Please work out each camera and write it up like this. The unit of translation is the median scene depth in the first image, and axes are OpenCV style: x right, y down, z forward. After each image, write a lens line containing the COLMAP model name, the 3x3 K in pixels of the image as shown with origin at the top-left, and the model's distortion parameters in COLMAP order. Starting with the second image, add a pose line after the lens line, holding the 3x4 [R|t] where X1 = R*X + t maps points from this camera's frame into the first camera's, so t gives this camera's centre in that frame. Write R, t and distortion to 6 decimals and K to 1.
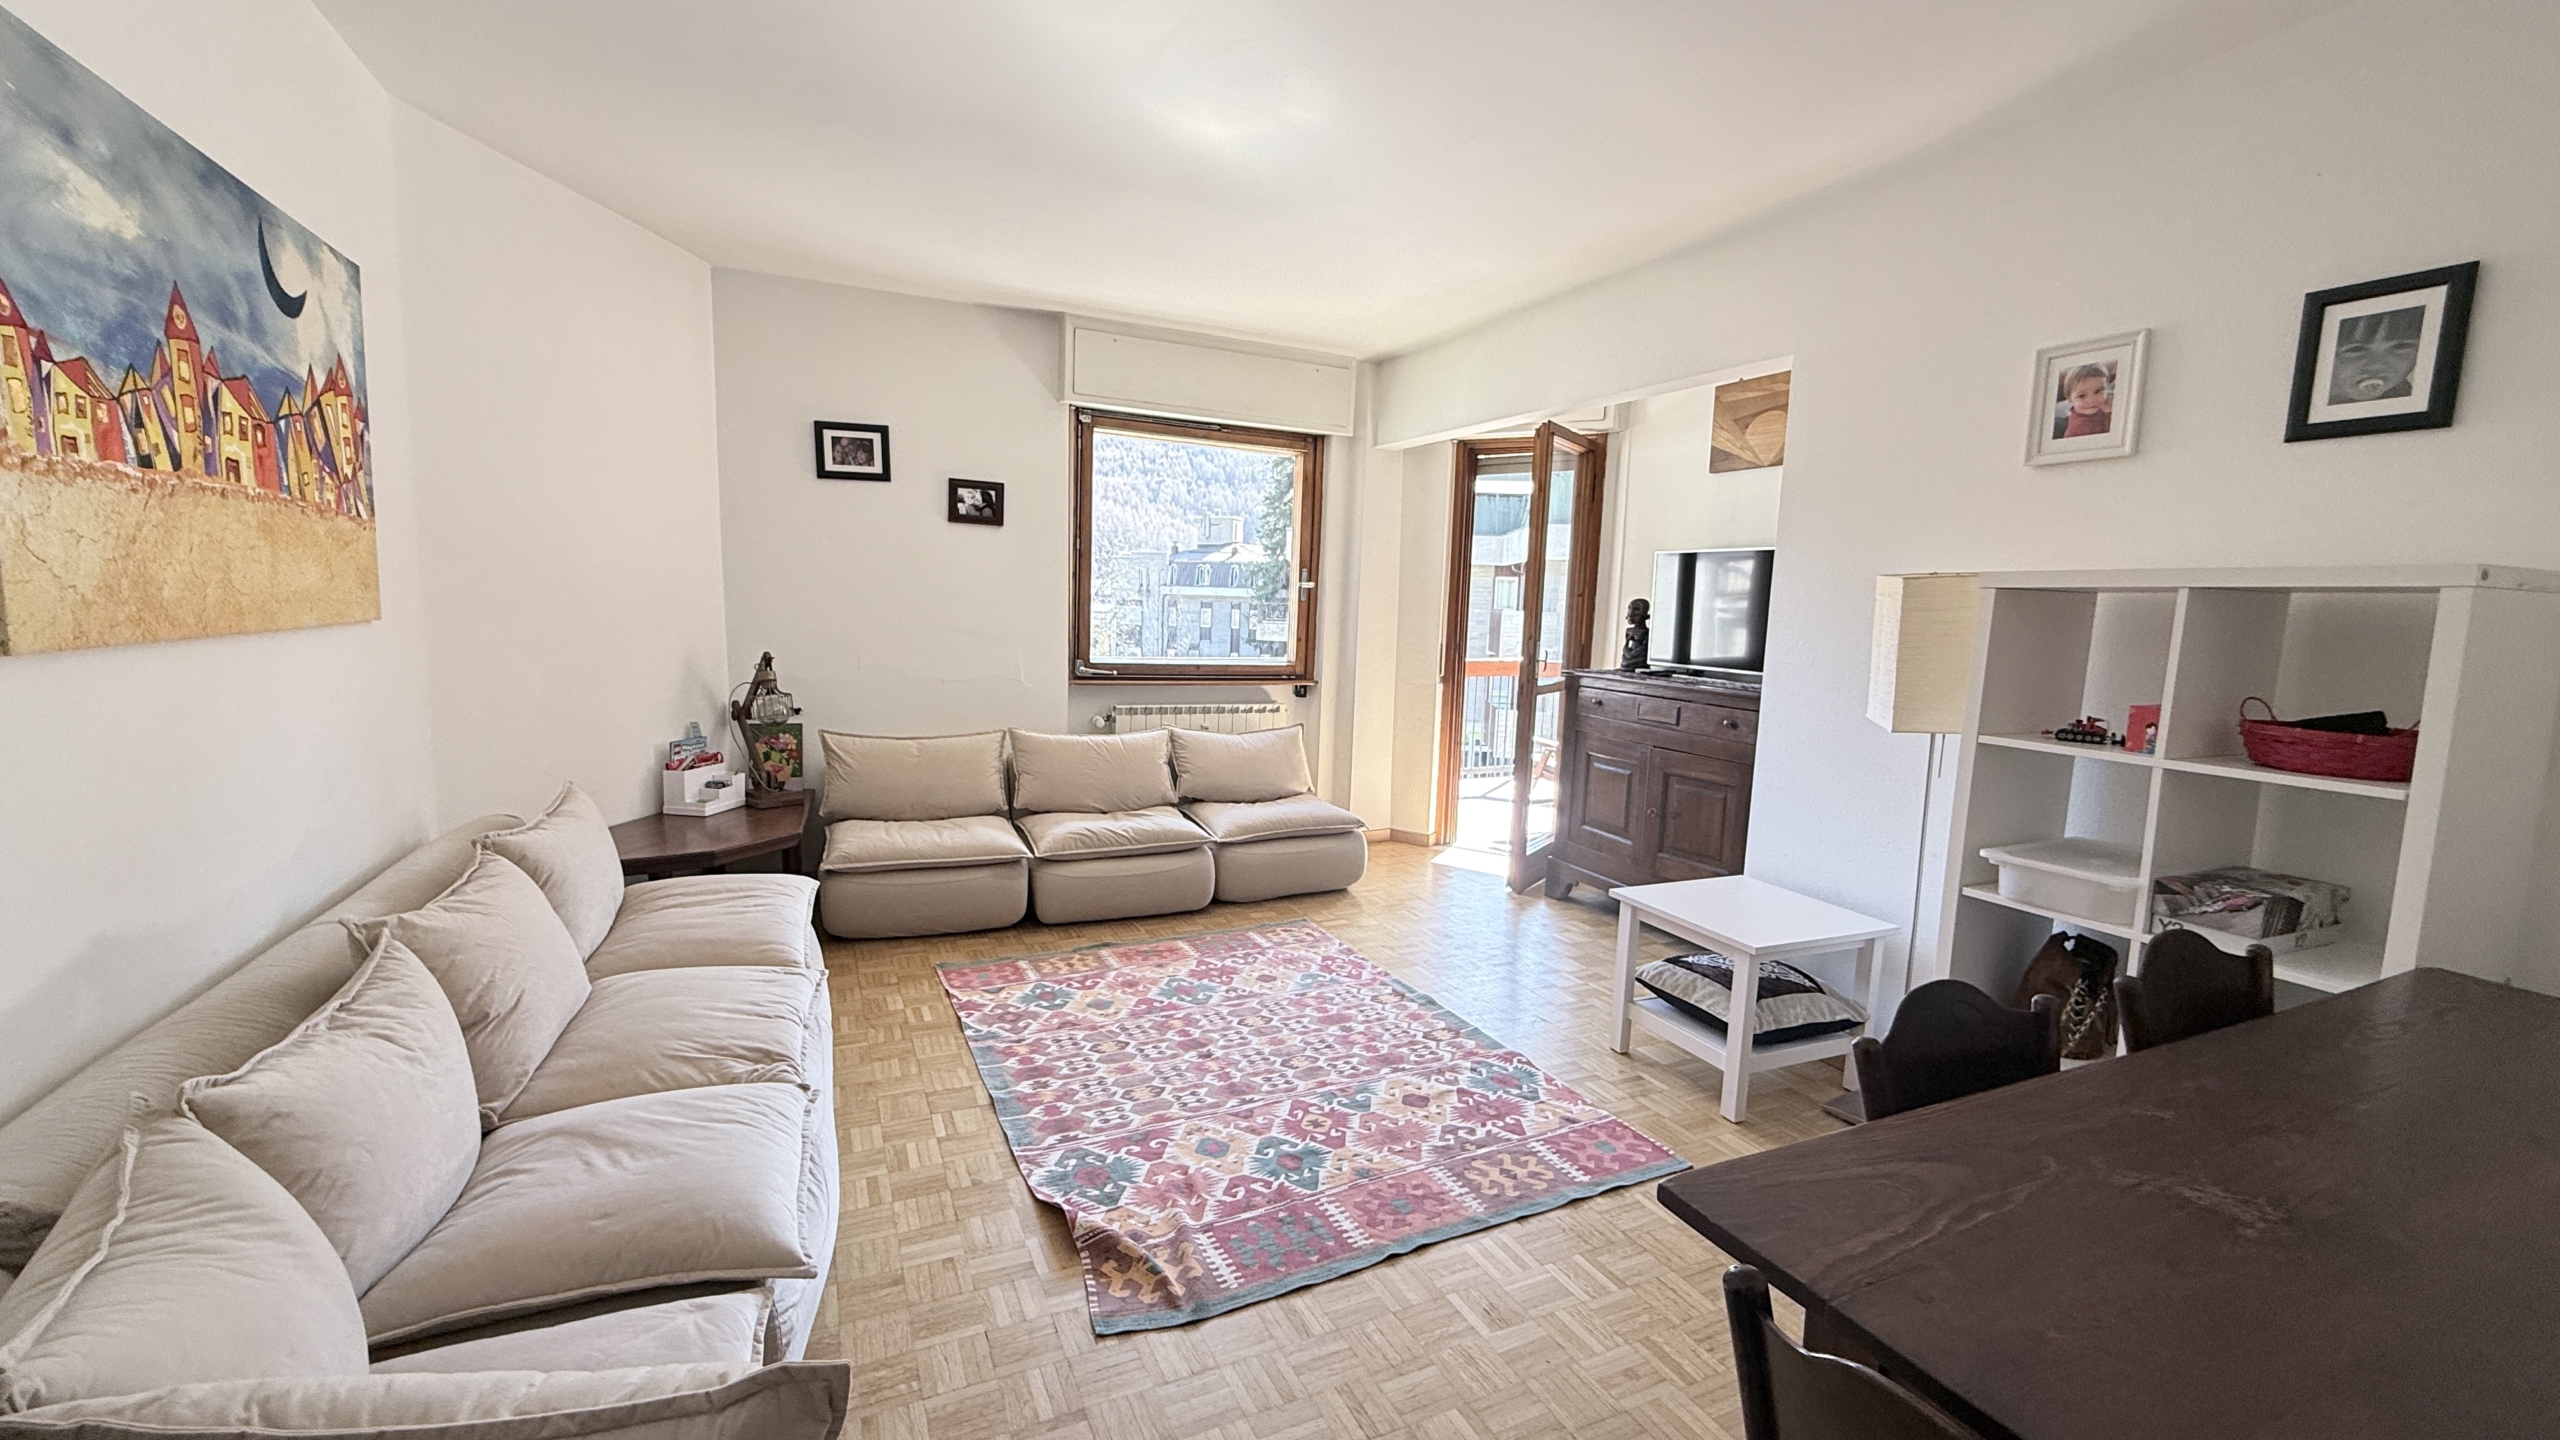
lens RADIAL K [[1012.4, 0, 1271.8], [0, 1012.4, 719.6], [0, 0, 1]] dist [-0.000644, -0.000112]
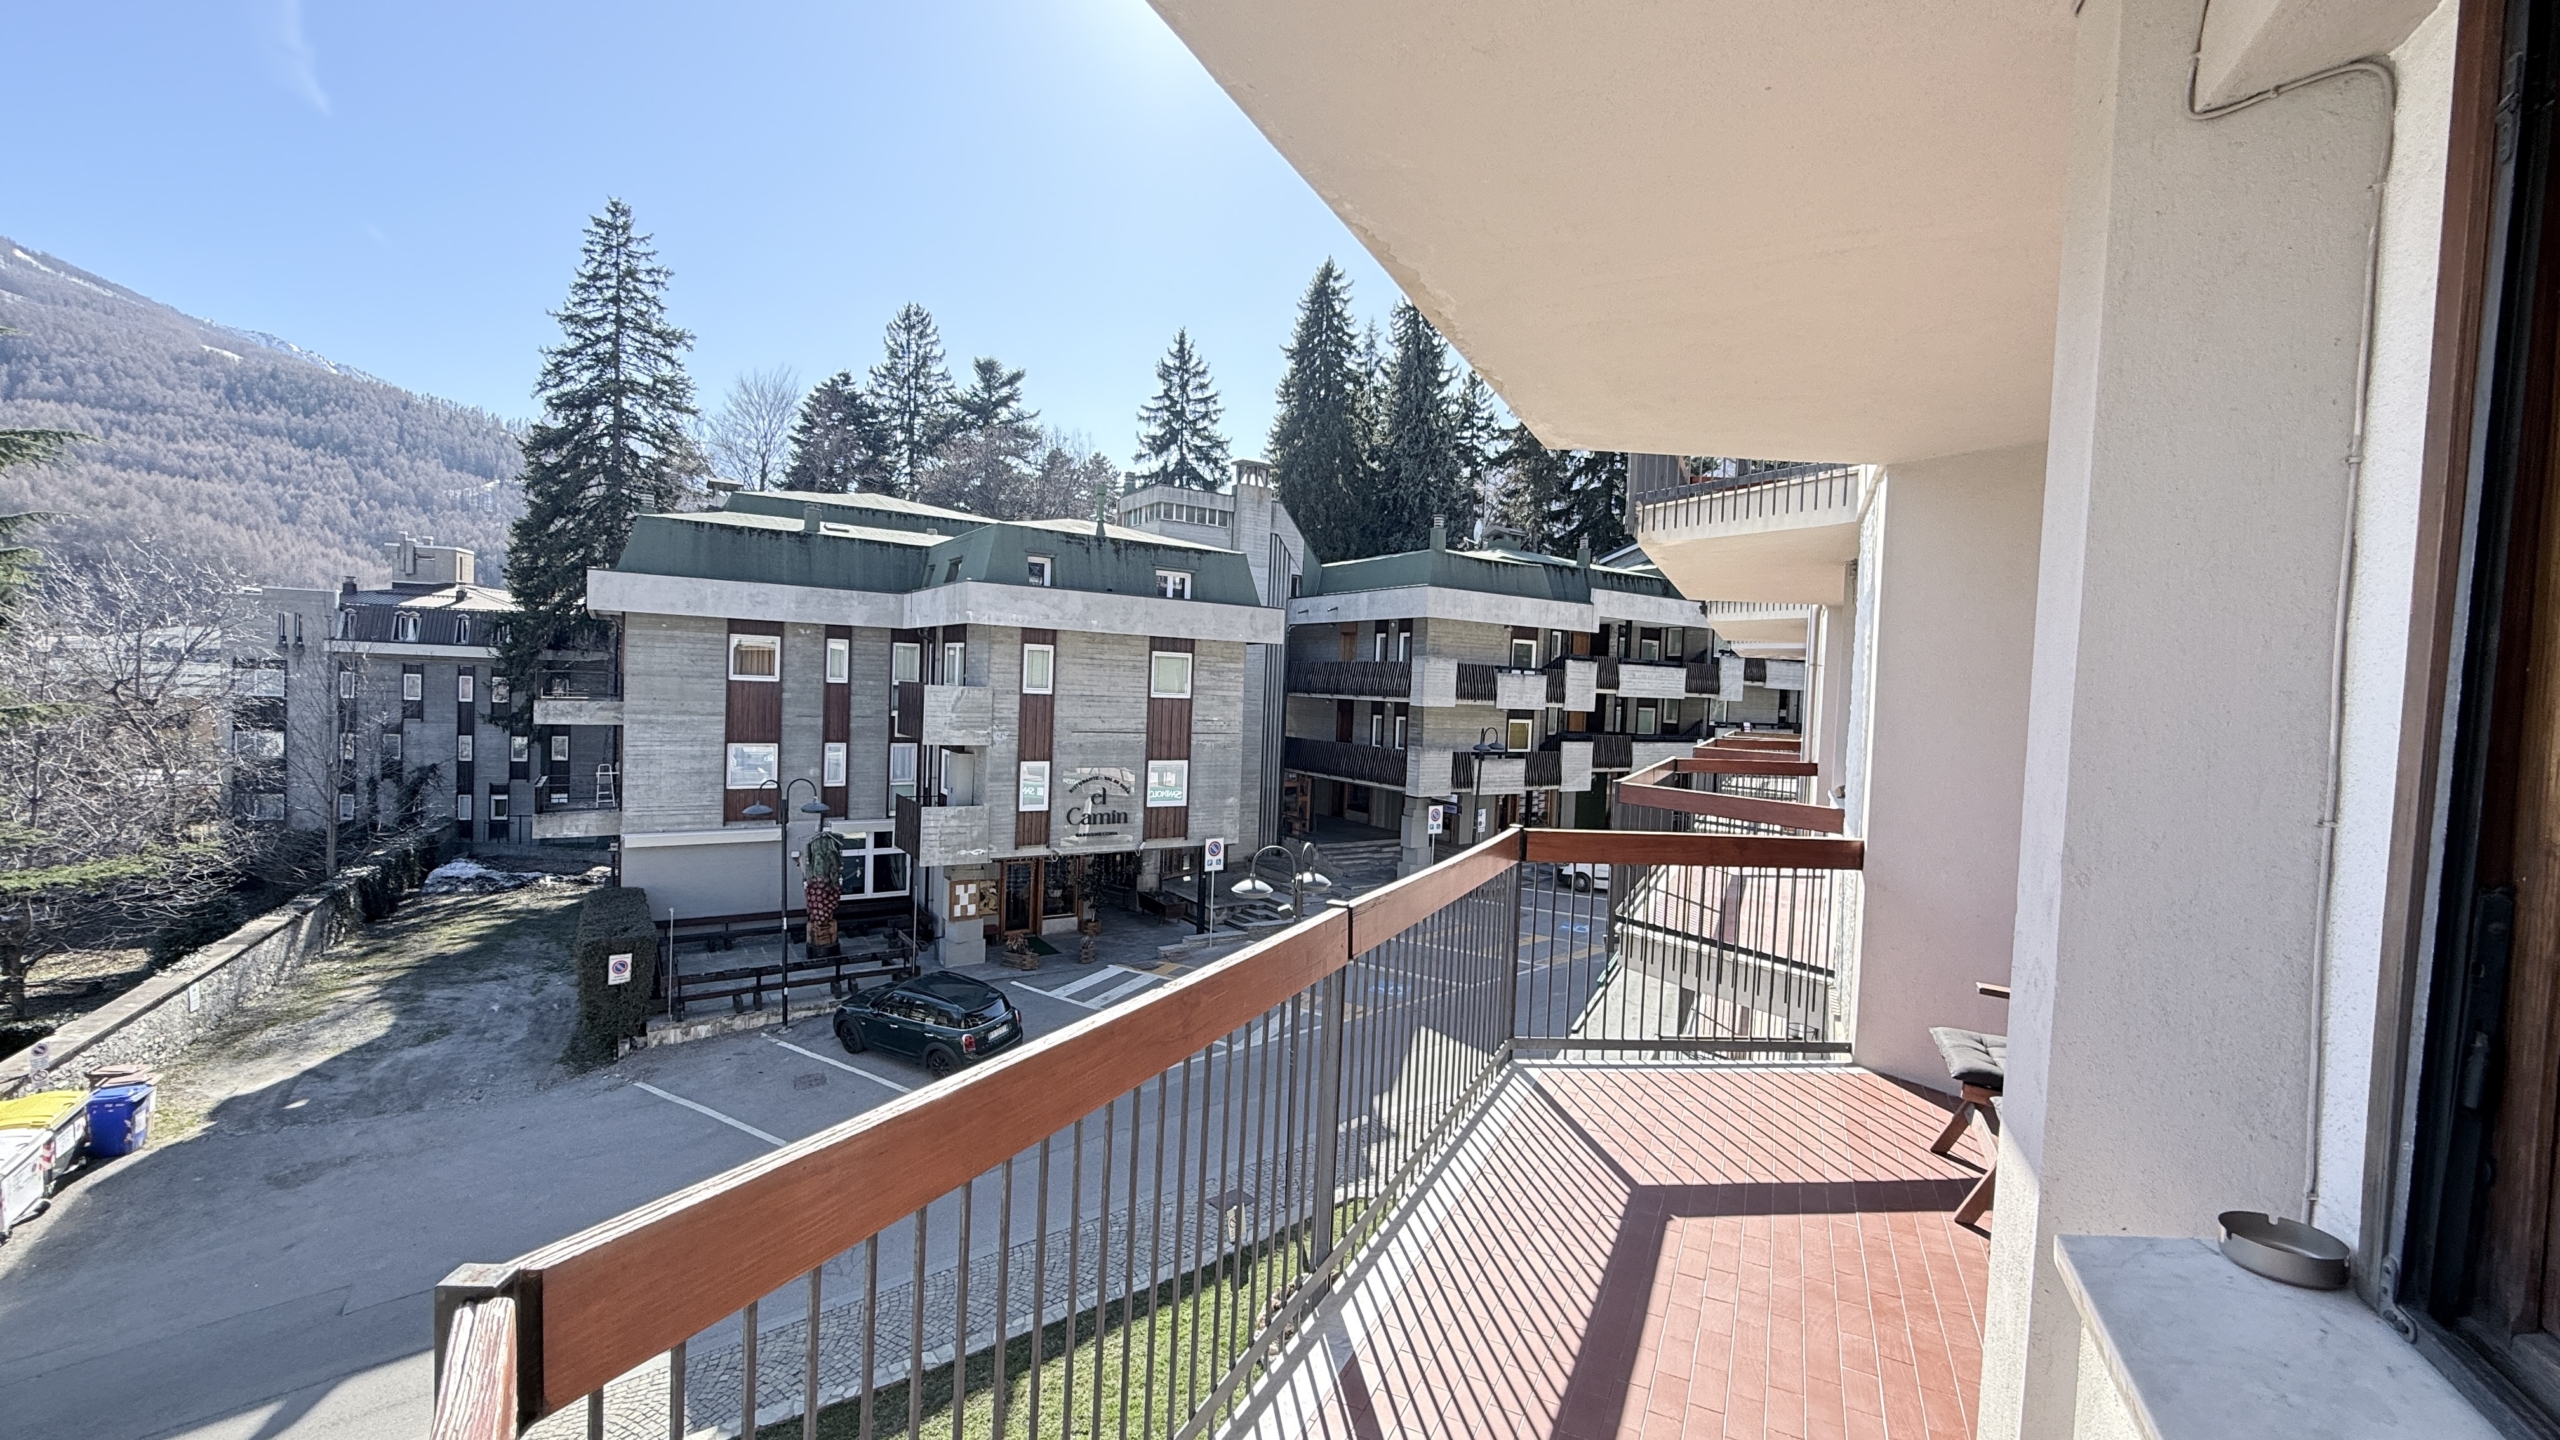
lens RADIAL K [[1017.1, 0, 1258.3], [0, 1017.1, 724.2], [0, 0, 1]] dist [-0.002784, -0.000404]
pose [[0.797572, -0.018521, 0.602939, -1.761758], [0.055290, 0.997566, -0.042495, -0.996115], [-0.600684, 0.067229, 0.796655, 7.207616]]
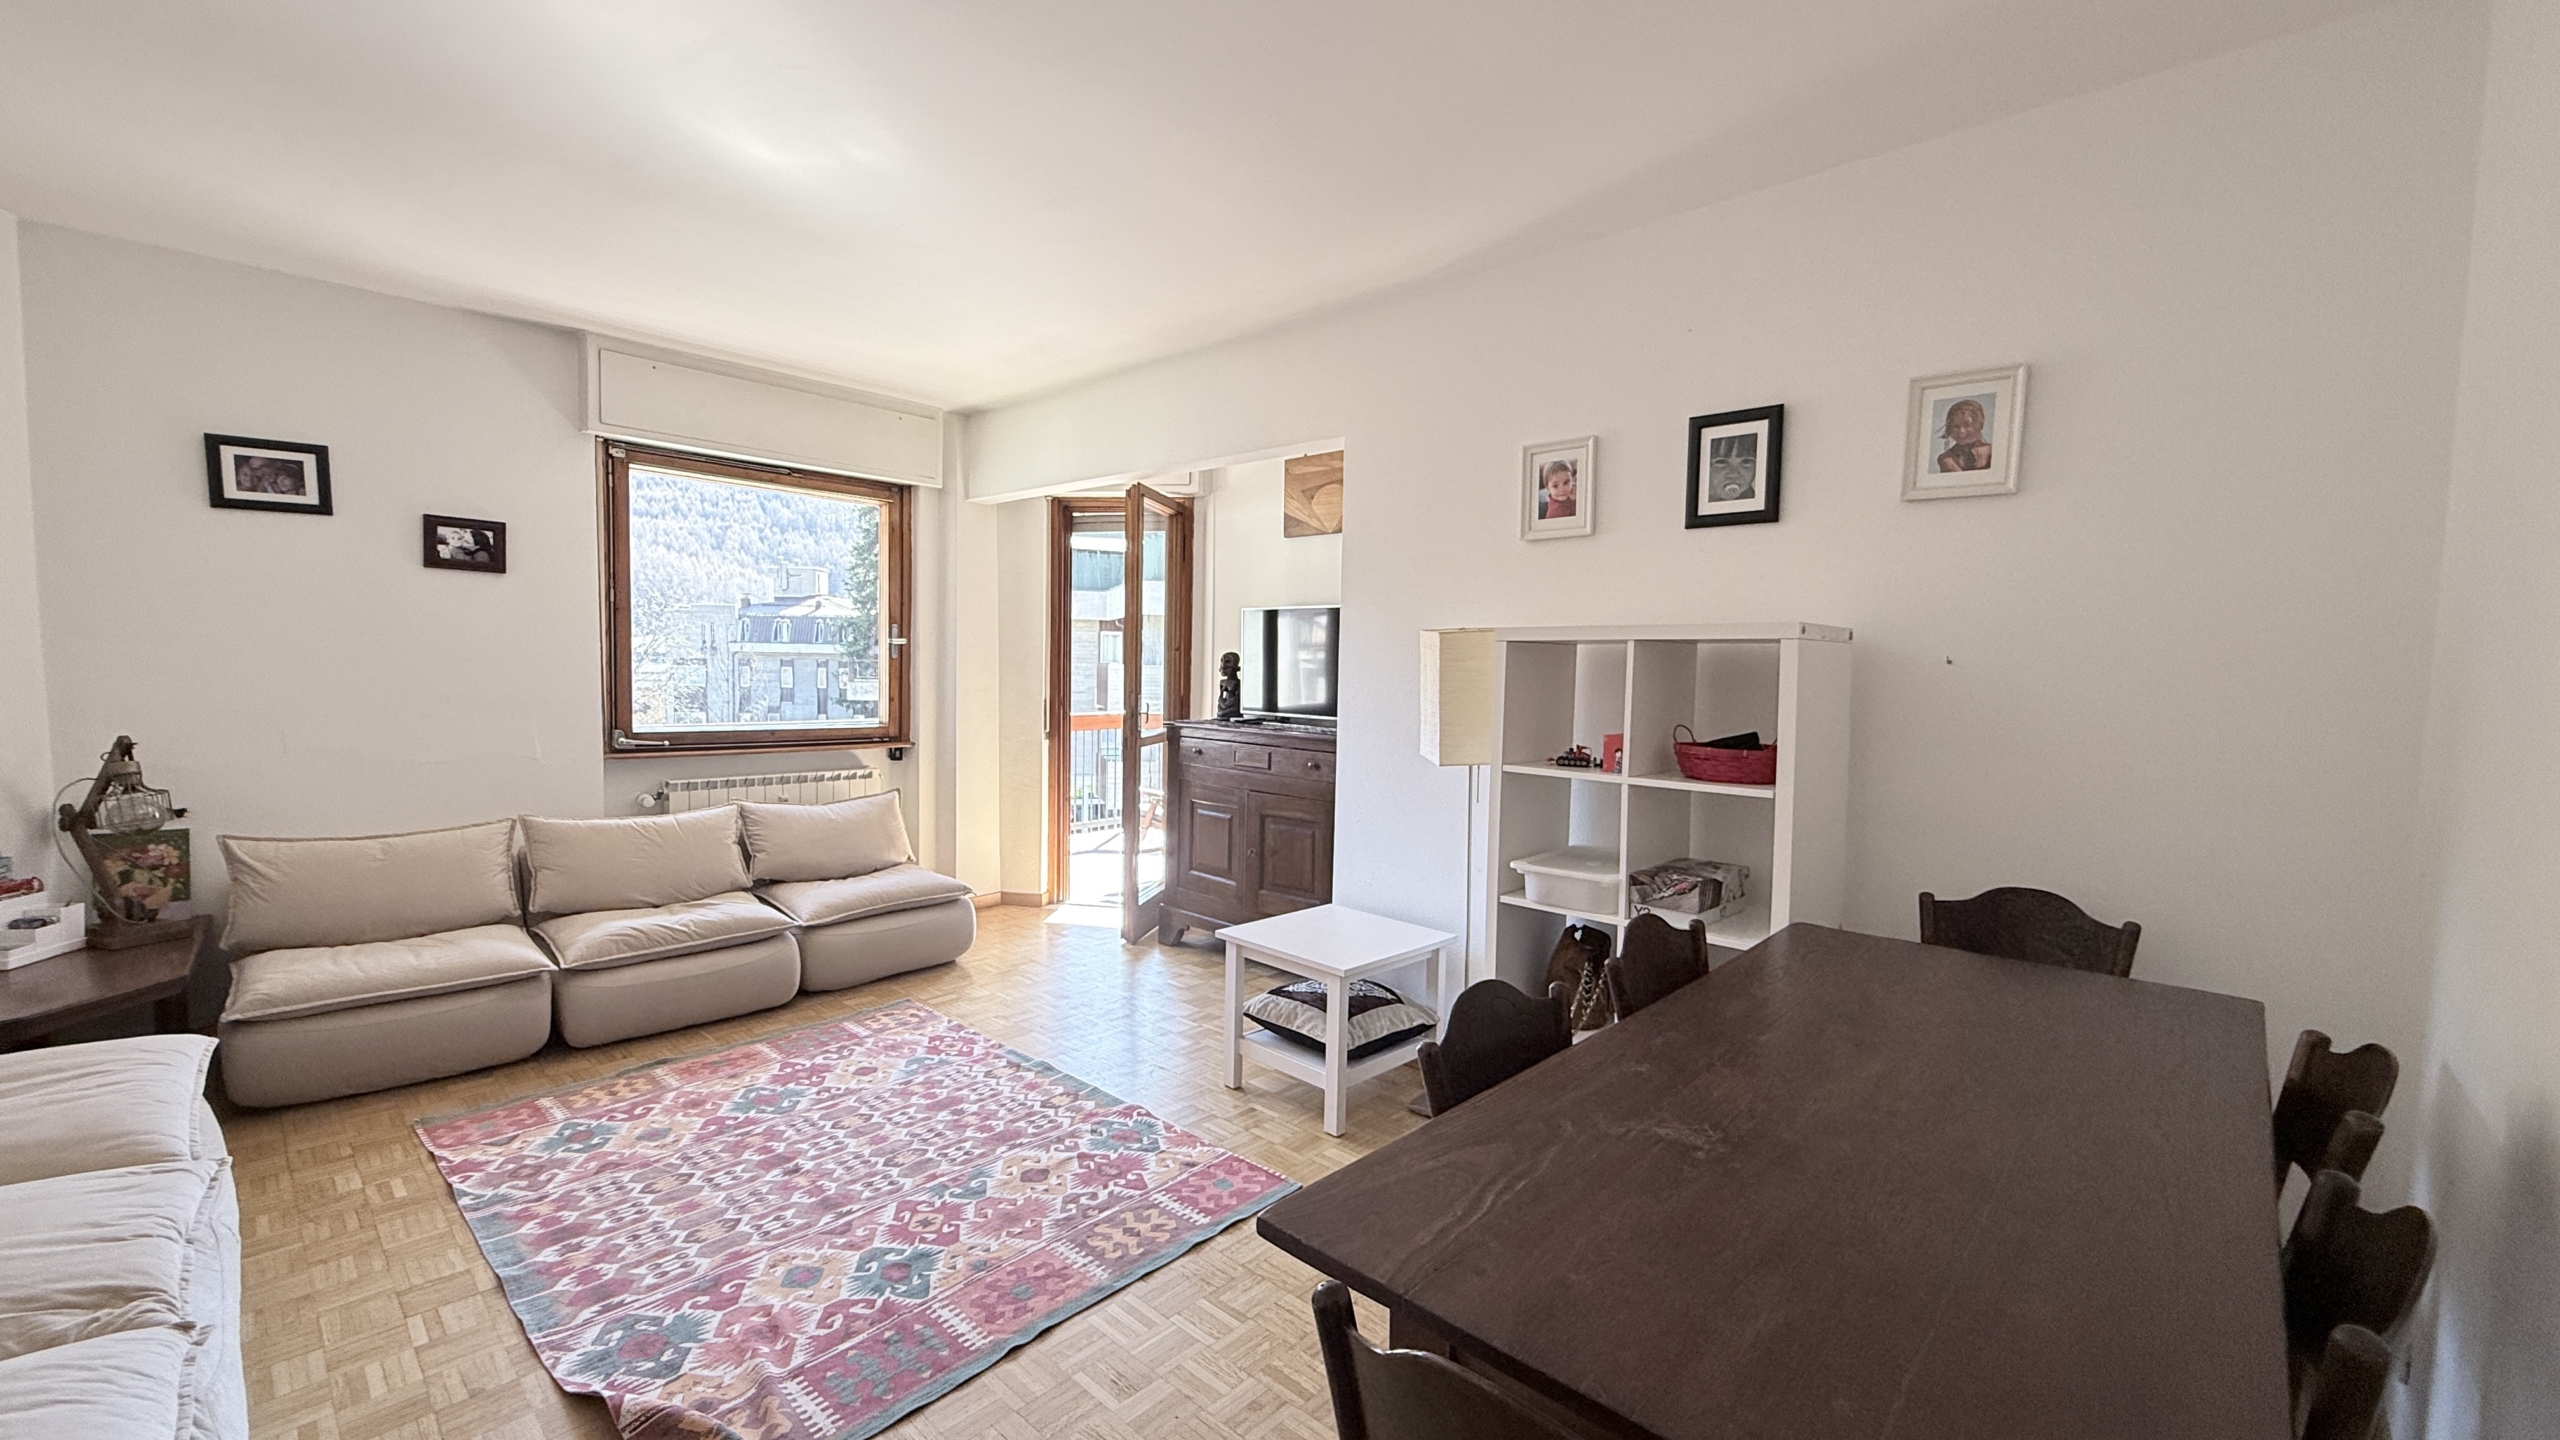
lens RADIAL K [[1012.4, 0, 1271.8], [0, 1012.4, 719.6], [0, 0, 1]] dist [-0.000644, -0.000112]
pose [[0.927853, -0.034888, 0.371310, 0.008695], [0.054616, 0.997592, -0.042745, -0.001278], [-0.368925, 0.059941, 0.927524, 0.000992]]
